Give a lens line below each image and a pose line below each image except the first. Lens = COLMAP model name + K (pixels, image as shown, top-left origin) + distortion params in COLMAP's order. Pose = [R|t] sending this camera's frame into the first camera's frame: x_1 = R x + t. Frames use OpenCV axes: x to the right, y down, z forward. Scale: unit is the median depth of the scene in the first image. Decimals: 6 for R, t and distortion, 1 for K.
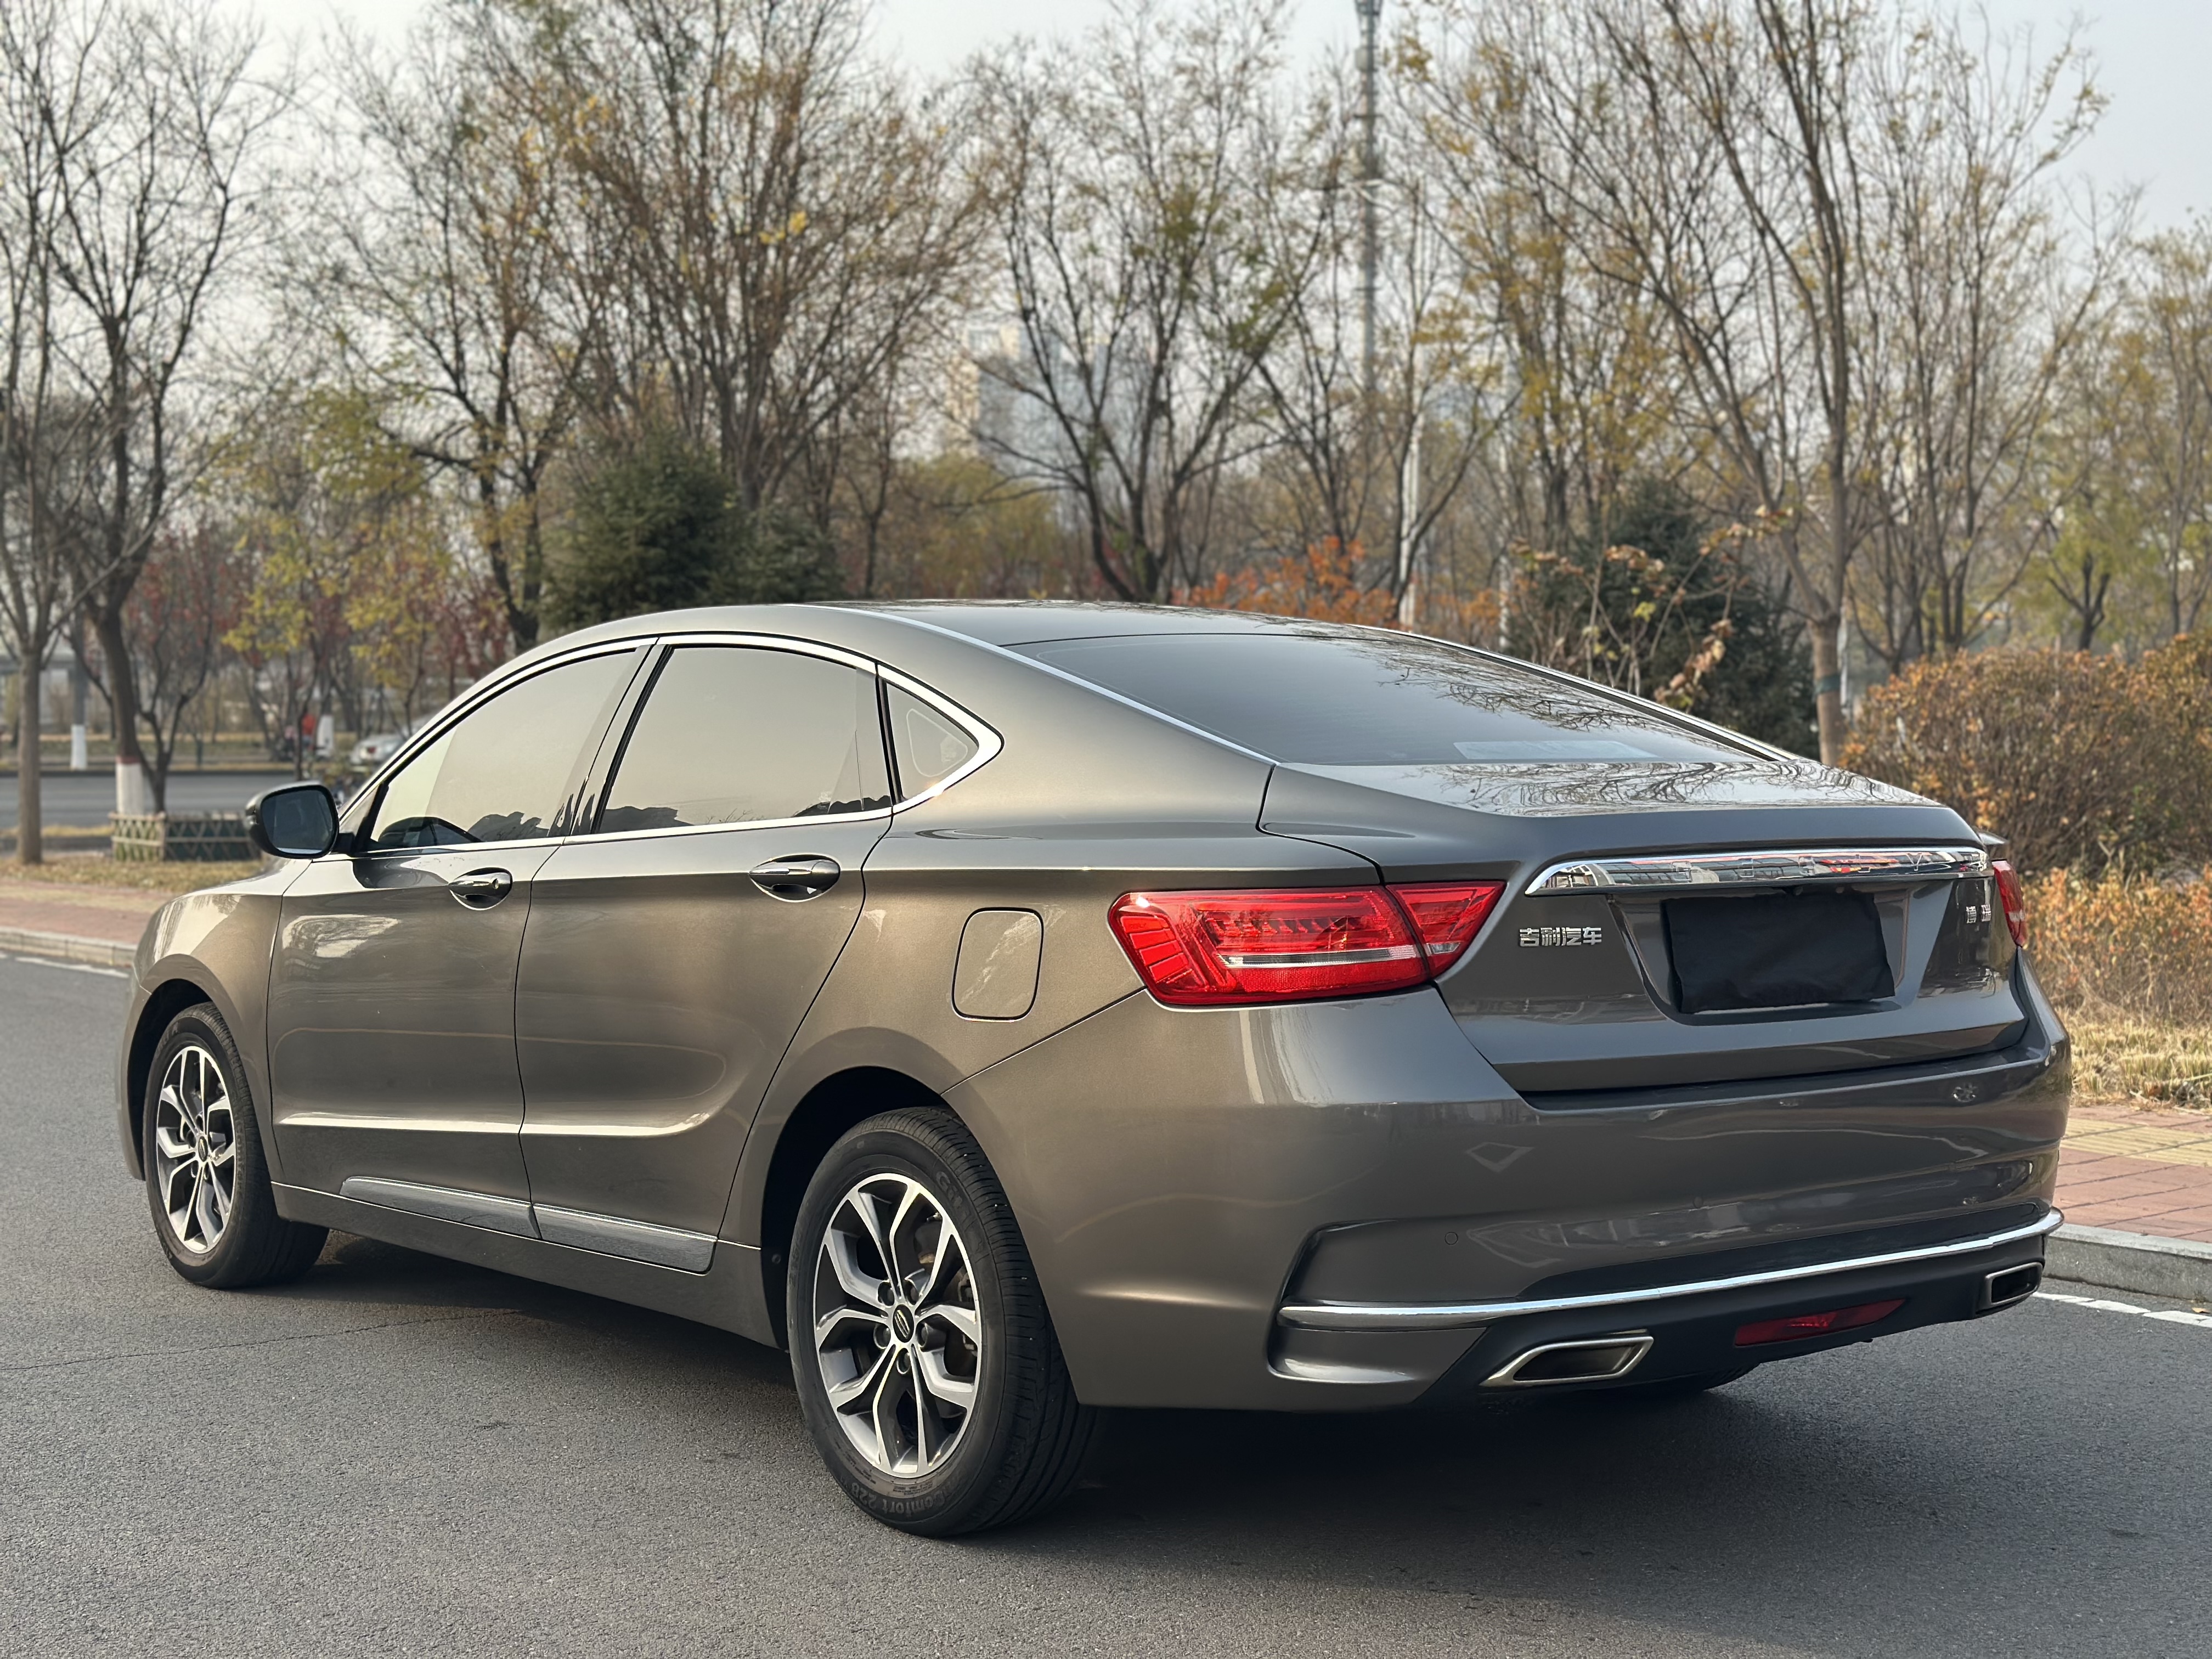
lens RADIAL K [[3114.3, 0, 1106.0], [0, 3114.3, 829.5], [0, 0, 1]] dist [0.089701, -0.055100]
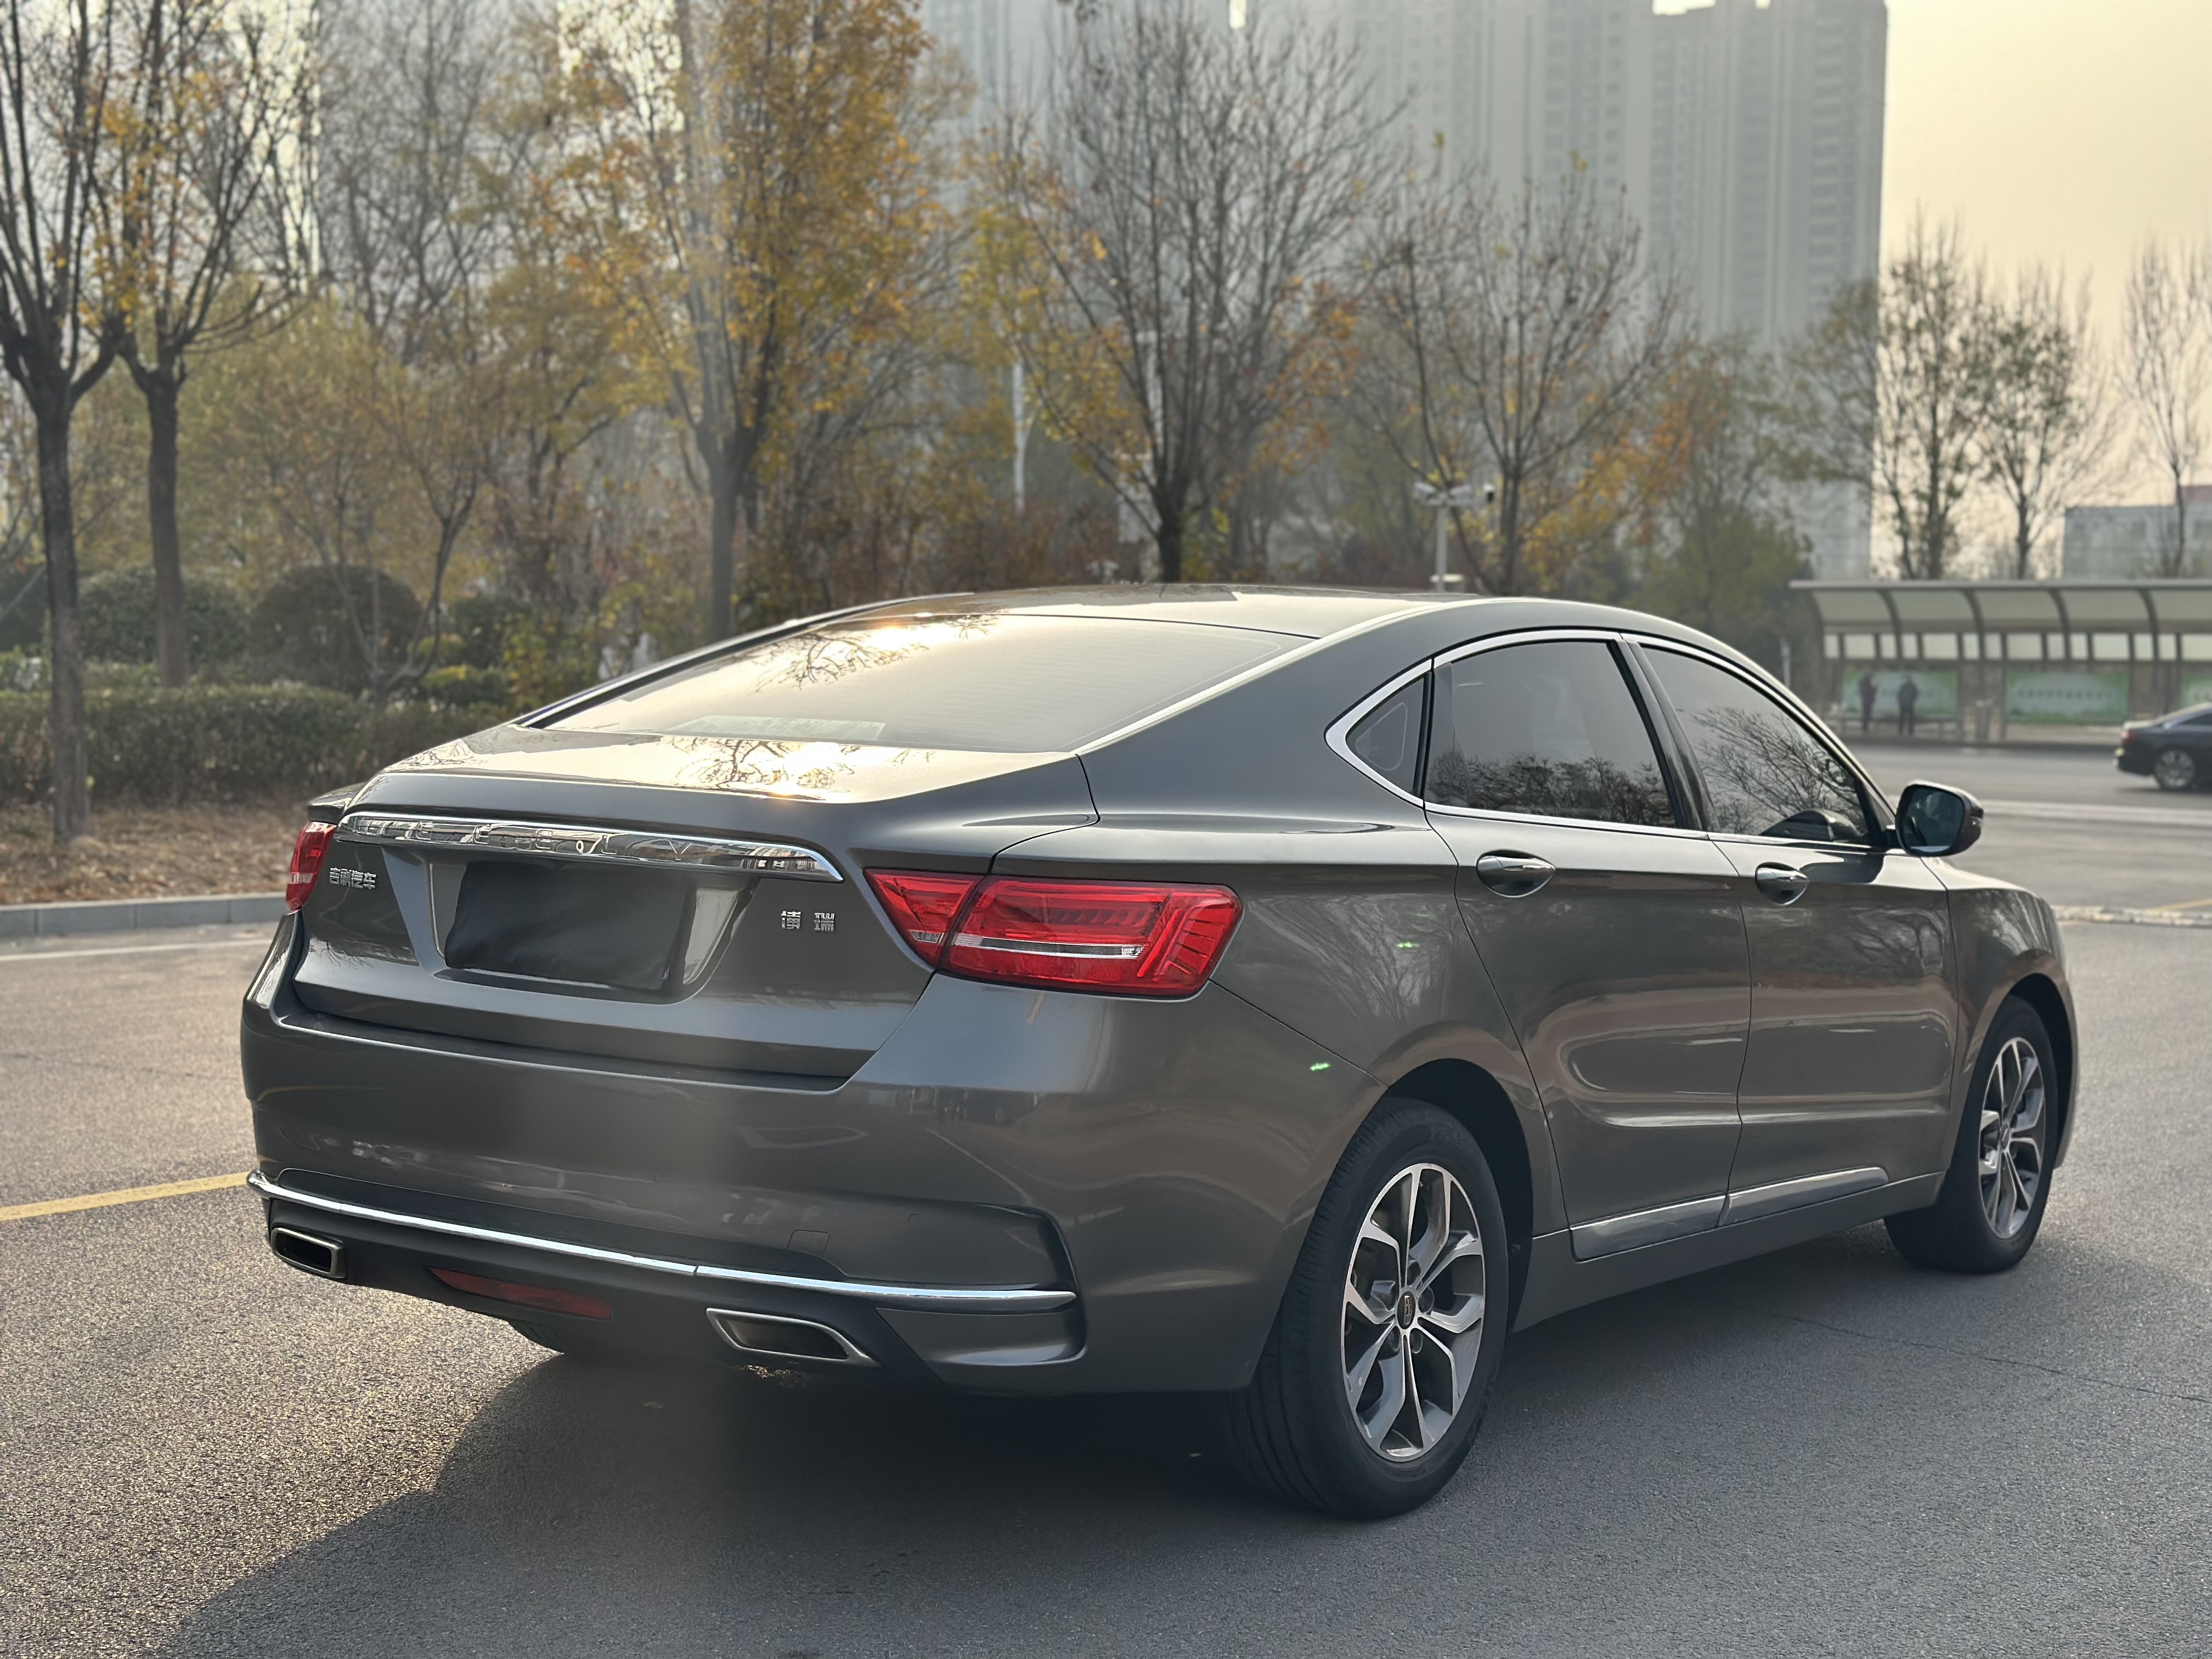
lens RADIAL K [[3060.0, 0, 1106.0], [0, 3060.0, 829.5], [0, 0, 1]] dist [0.100354, 0.007624]
pose [[0.230232, 0.054271, -0.971621, 1.225879], [-0.060214, 0.997325, 0.041439, -0.043338], [0.971271, 0.048965, 0.232884, 0.955761]]
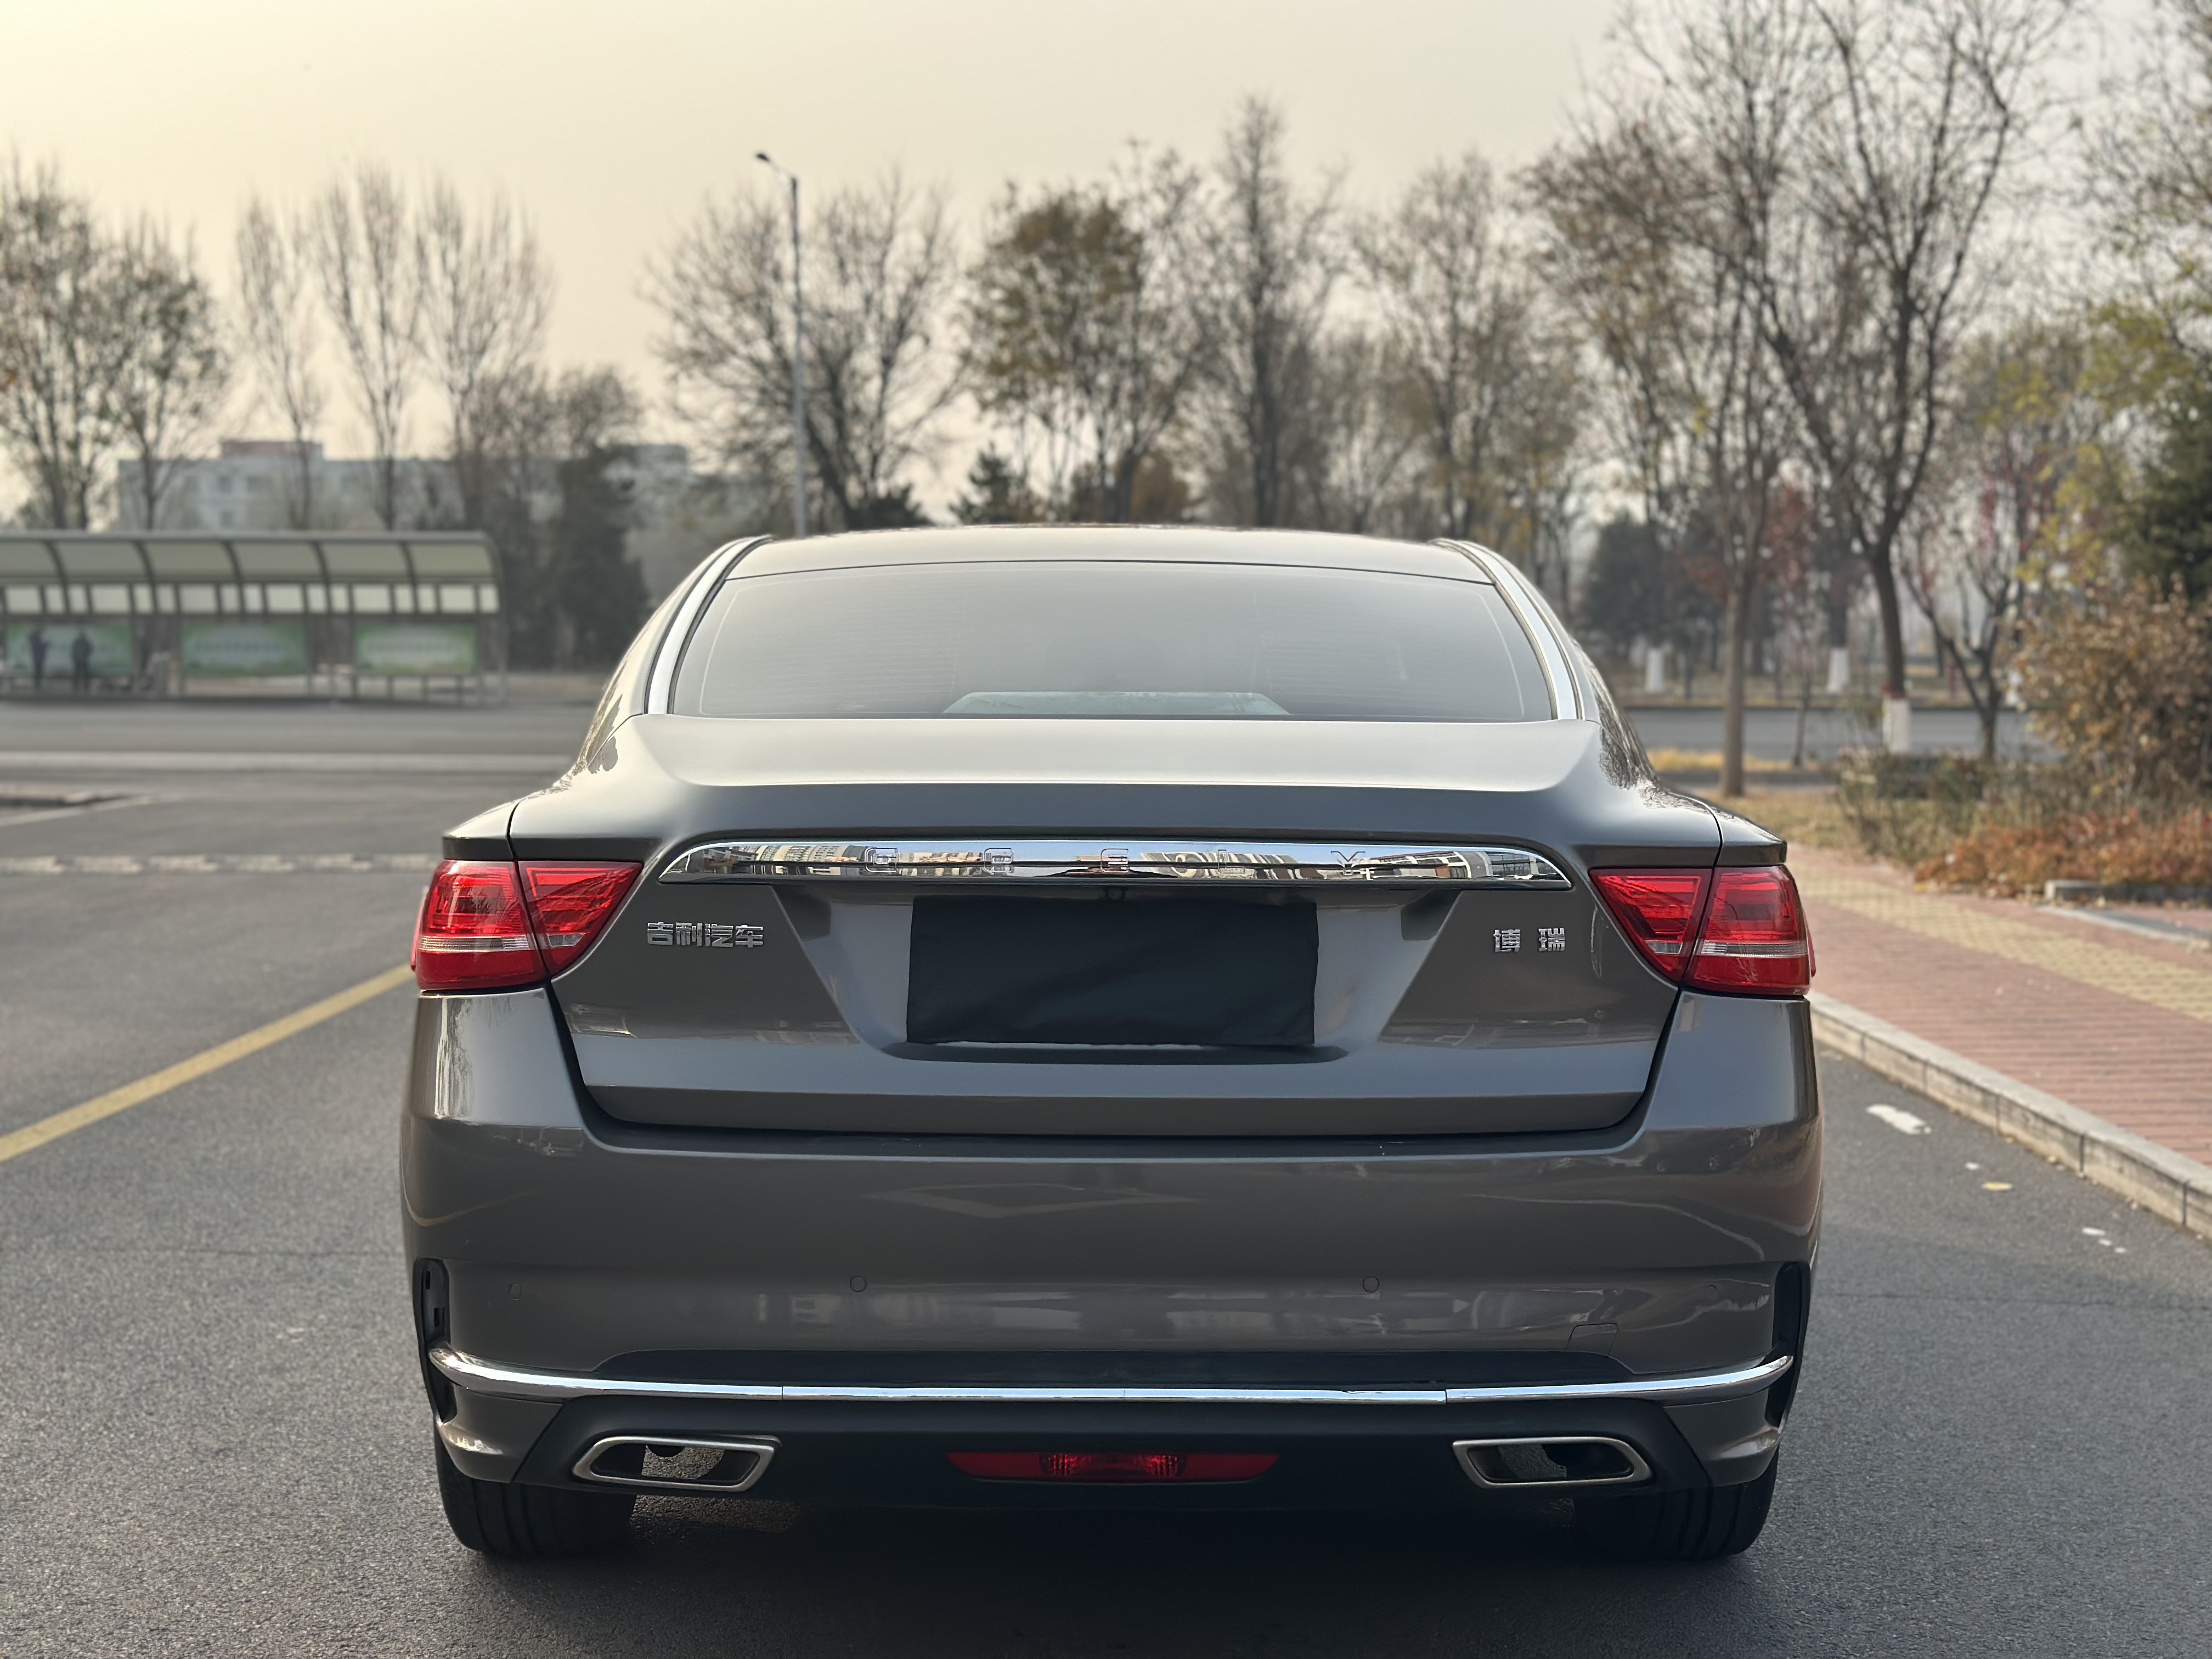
lens RADIAL K [[3050.4, 0, 1106.0], [0, 3050.4, 829.5], [0, 0, 1]] dist [0.136256, 0.032540]
pose [[0.744903, 0.037354, -0.666127, 0.714974], [-0.022565, 0.999271, 0.030802, -0.019028], [0.666791, -0.007914, 0.745202, 0.456161]]
